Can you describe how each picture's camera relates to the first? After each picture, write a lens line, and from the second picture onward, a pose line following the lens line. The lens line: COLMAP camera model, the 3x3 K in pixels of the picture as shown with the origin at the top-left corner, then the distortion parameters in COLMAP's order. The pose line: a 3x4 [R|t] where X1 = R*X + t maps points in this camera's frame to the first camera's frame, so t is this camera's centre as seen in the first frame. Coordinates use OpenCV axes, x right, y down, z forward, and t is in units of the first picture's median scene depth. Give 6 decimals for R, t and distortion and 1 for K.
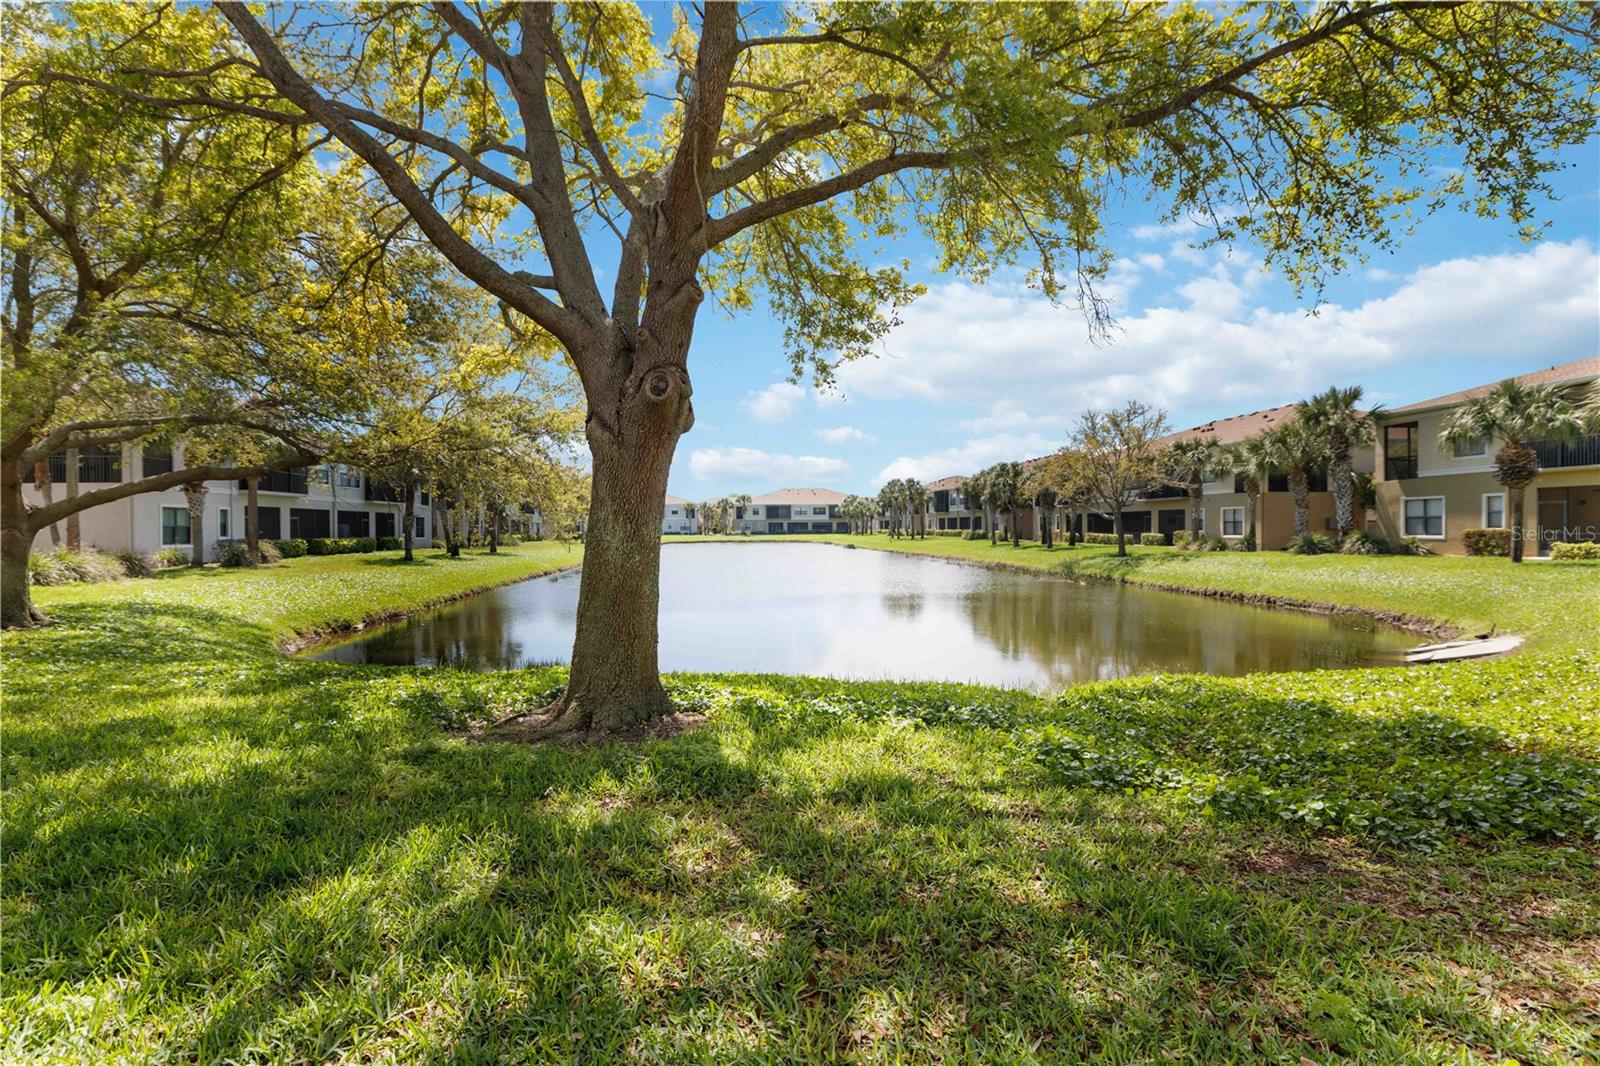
lens RADIAL K [[768.0, 0, 797.1], [0, 768.0, 531.3], [0, 0, 1]] dist [0.001233, 0.000069]
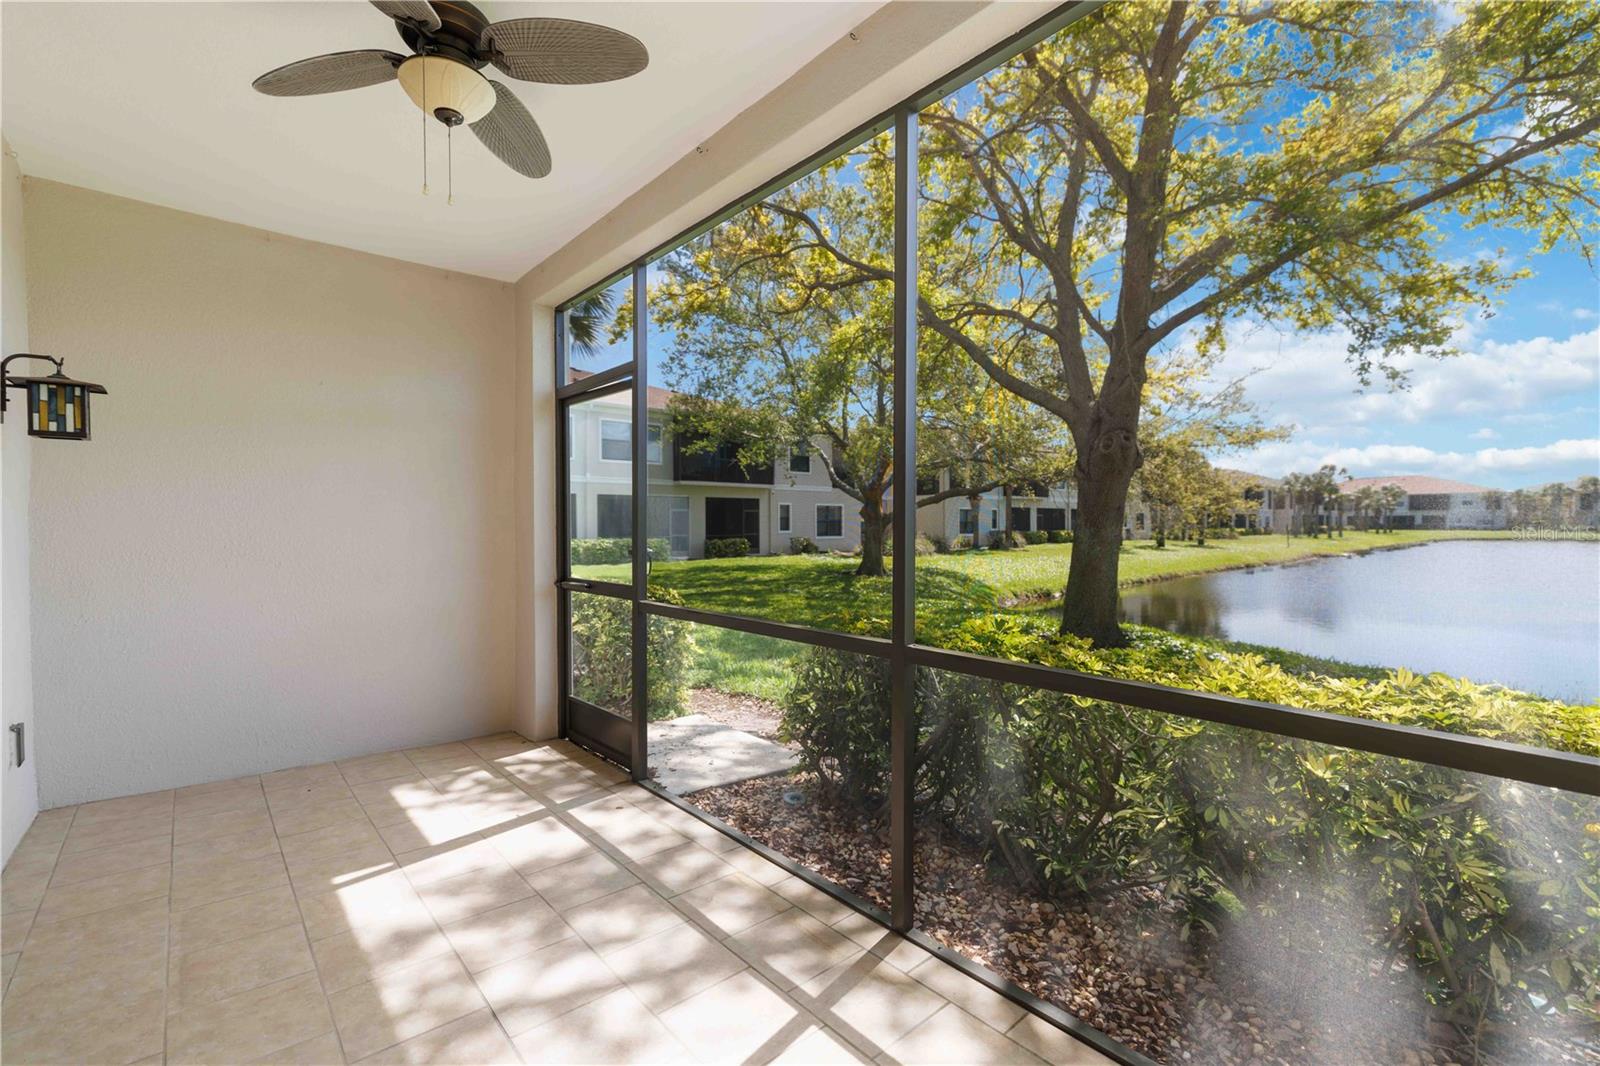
lens RADIAL K [[689.3, 0, 800.0], [0, 689.3, 533.0], [0, 0, 1]] dist [-0.000498, 0.000463]
pose [[0.585291, 0.014372, -0.810696, 0.092766], [-0.003866, 0.999881, 0.014934, -0.002739], [0.810814, -0.005607, 0.585277, -0.057644]]
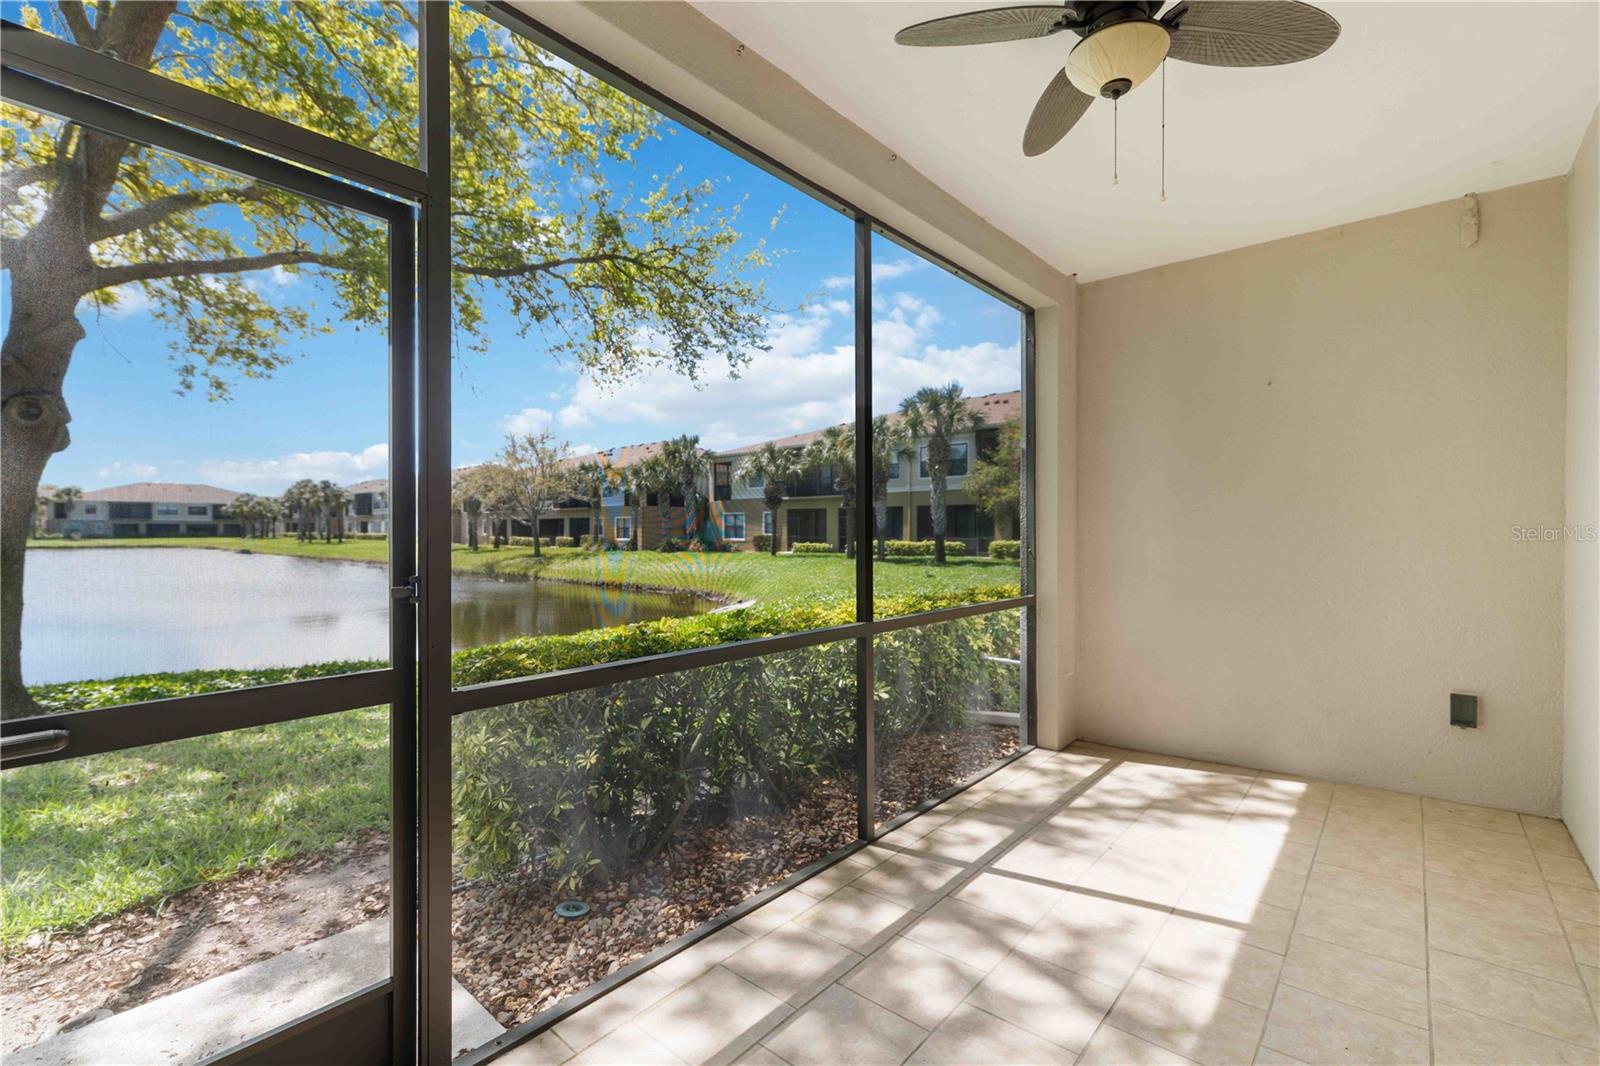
lens RADIAL K [[692.9, 0, 796.0], [0, 692.9, 529.4], [0, 0, 1]] dist [0.002383, 0.000736]
pose [[0.737569, 0.005311, 0.675251, -0.006674], [-0.000634, 0.999974, -0.007172, -0.002330], [-0.675271, 0.004861, 0.737554, -0.068380]]
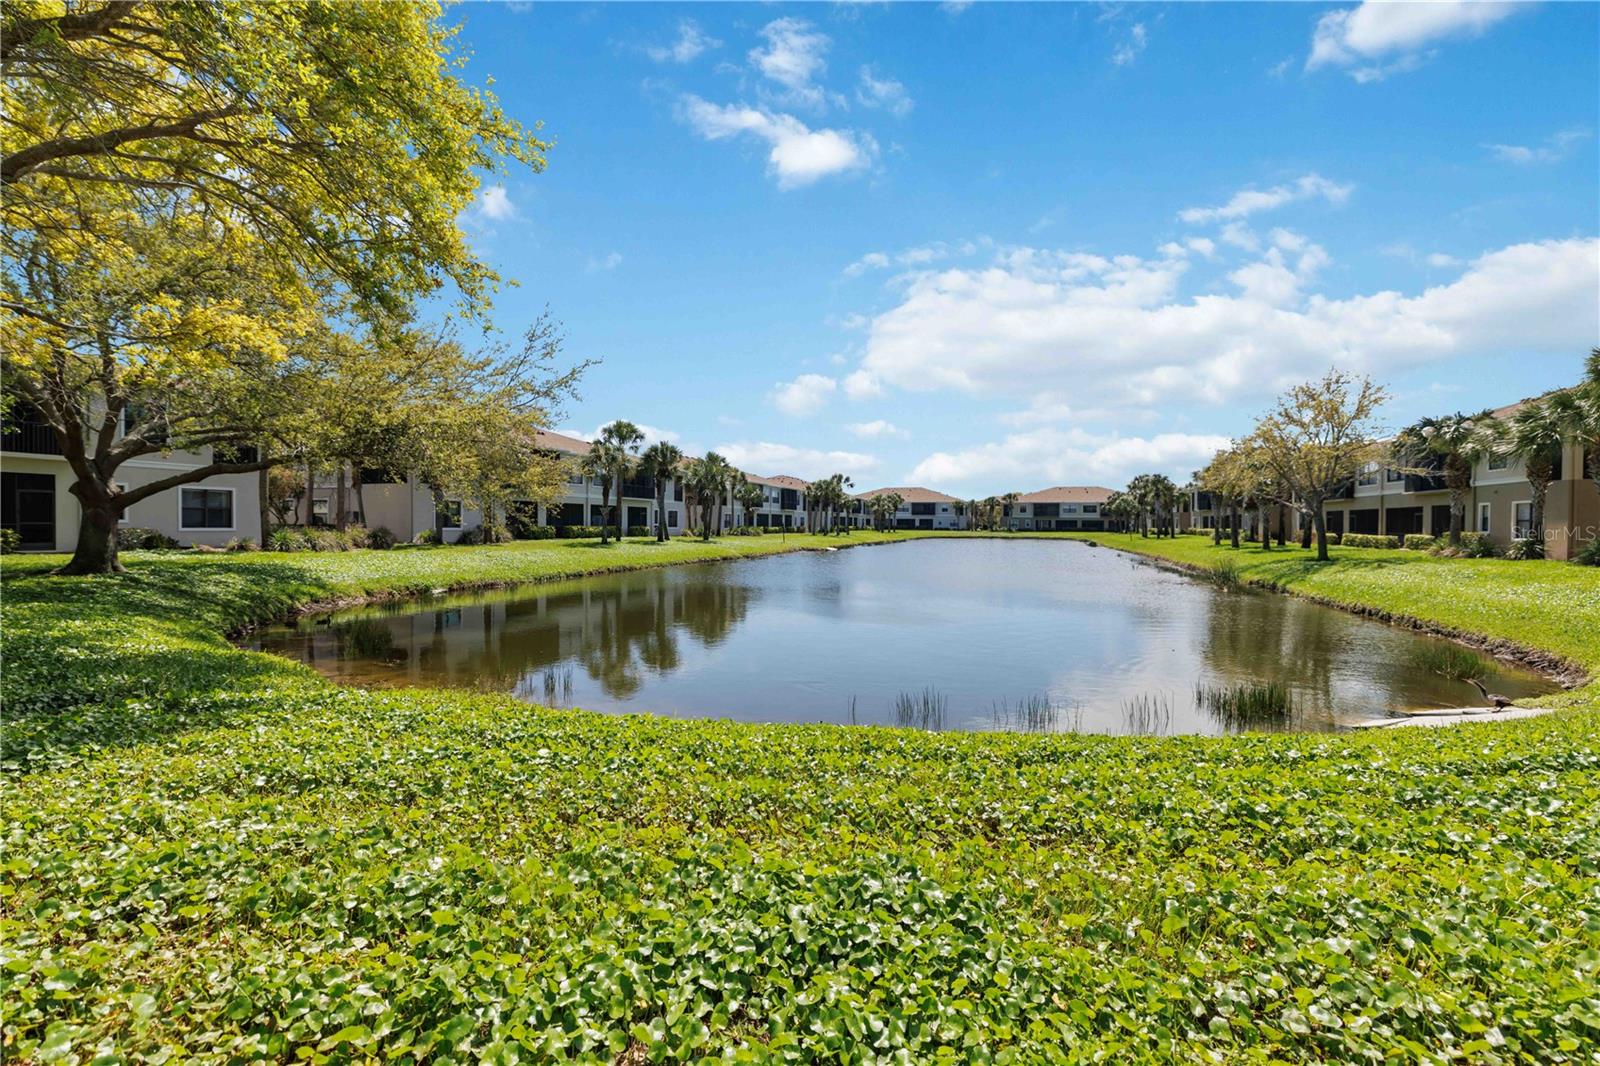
lens RADIAL K [[689.3, 0, 800.0], [0, 689.3, 533.0], [0, 0, 1]] dist [-0.000498, 0.000463]
pose [[0.911370, 0.017793, -0.411203, 0.242322], [-0.014786, 0.999836, 0.010493, 0.004553], [0.411323, -0.003483, 0.911483, 0.121866]]
